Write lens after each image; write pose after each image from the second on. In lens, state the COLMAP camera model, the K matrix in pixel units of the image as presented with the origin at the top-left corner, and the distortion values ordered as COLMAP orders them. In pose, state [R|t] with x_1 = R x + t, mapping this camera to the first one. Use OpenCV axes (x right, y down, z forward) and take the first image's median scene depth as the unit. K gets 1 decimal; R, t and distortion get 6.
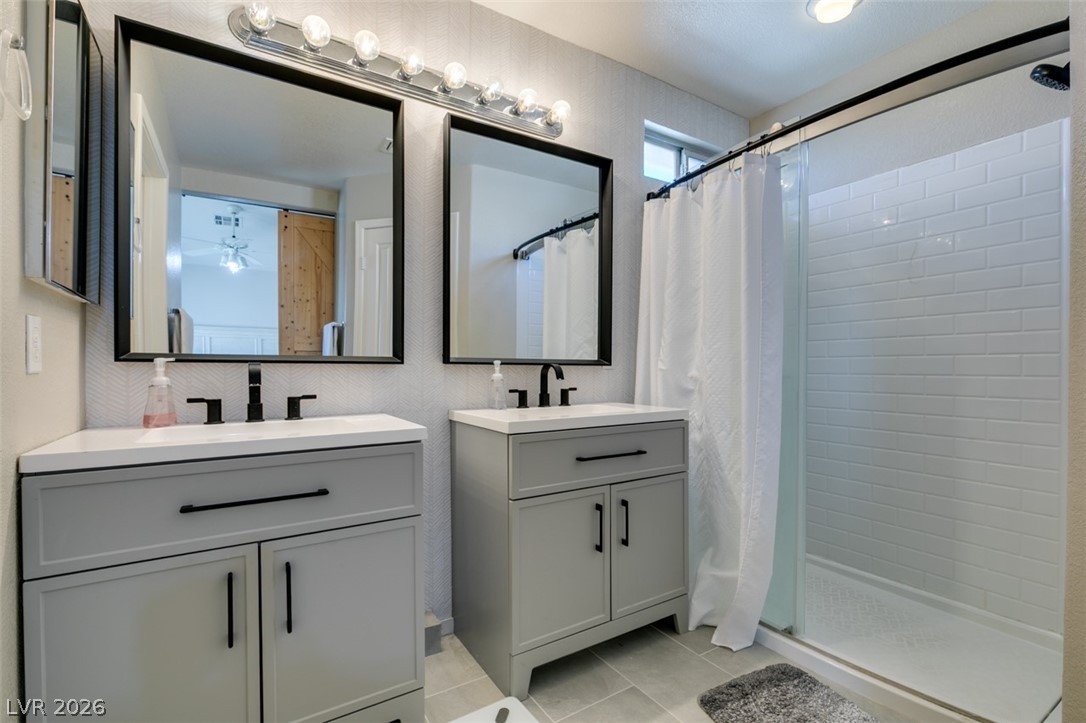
lens RADIAL K [[489.1, 0, 538.6], [0, 489.1, 364.7], [0, 0, 1]] dist [0.001548, 0.000017]
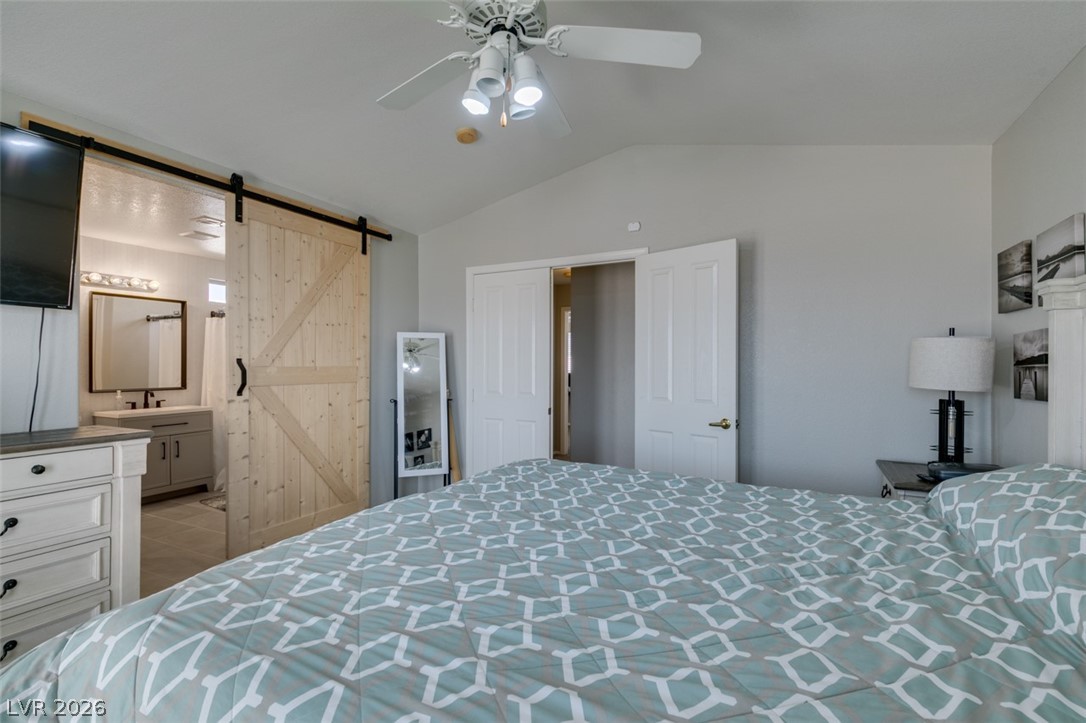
lens RADIAL K [[485.1, 0, 545.3], [0, 485.1, 366.8], [0, 0, 1]] dist [0.001149, 0.000750]
pose [[0.851773, -0.000129, 0.523911, 0.422580], [-0.004886, 0.999955, 0.008189, -0.144789], [-0.523889, -0.009535, 0.851733, -2.008783]]
